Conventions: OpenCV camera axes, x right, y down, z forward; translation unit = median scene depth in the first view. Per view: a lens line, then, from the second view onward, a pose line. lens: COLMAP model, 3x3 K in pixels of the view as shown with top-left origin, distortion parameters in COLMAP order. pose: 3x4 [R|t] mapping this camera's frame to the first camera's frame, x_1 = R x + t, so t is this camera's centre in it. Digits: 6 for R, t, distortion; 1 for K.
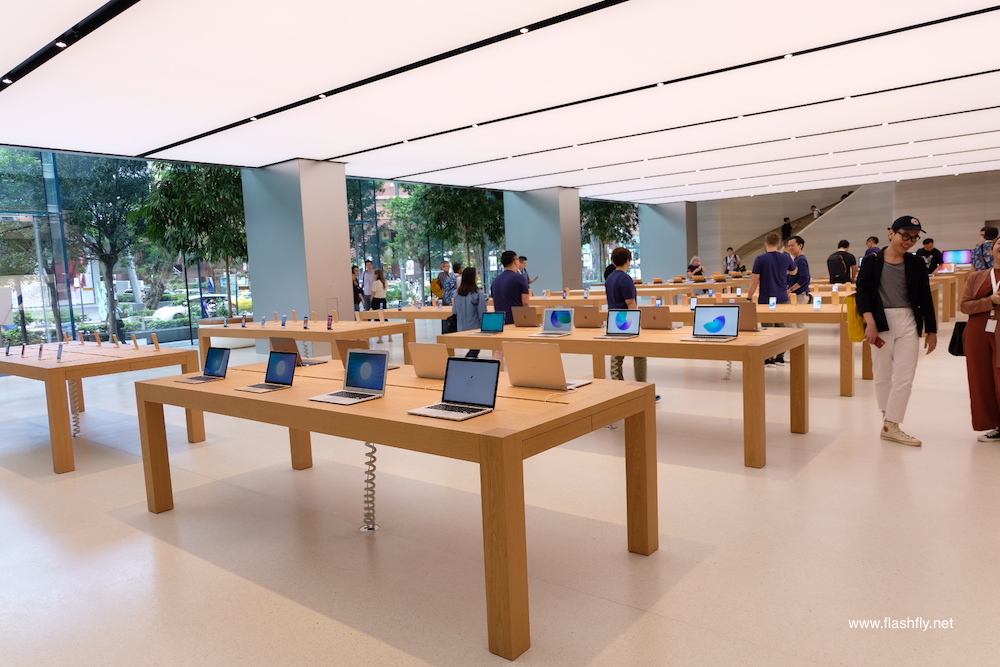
lens RADIAL K [[674.3, 0, 510.7], [0, 674.3, 335.8], [0, 0, 1]] dist [-0.020719, 0.001263]
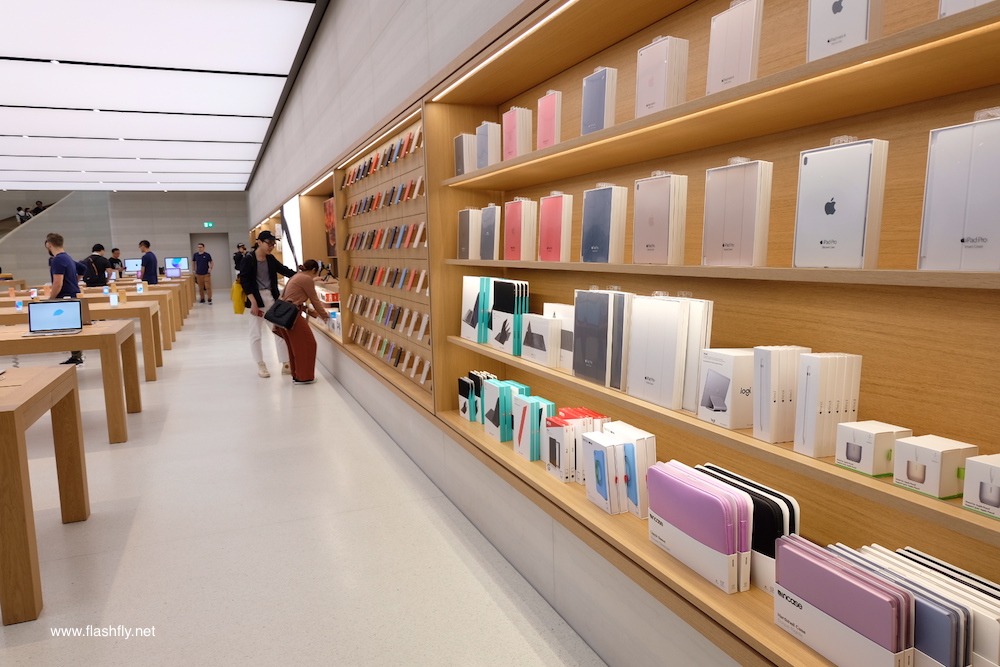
lens RADIAL K [[670.1, 0, 502.3], [0, 670.1, 333.9], [0, 0, 1]] dist [-0.067583, 0.072920]
pose [[0.474609, -0.067065, 0.877638, -0.244369], [0.078650, 0.996336, 0.033603, 0.024266], [-0.876676, 0.053078, 0.478145, -0.081166]]
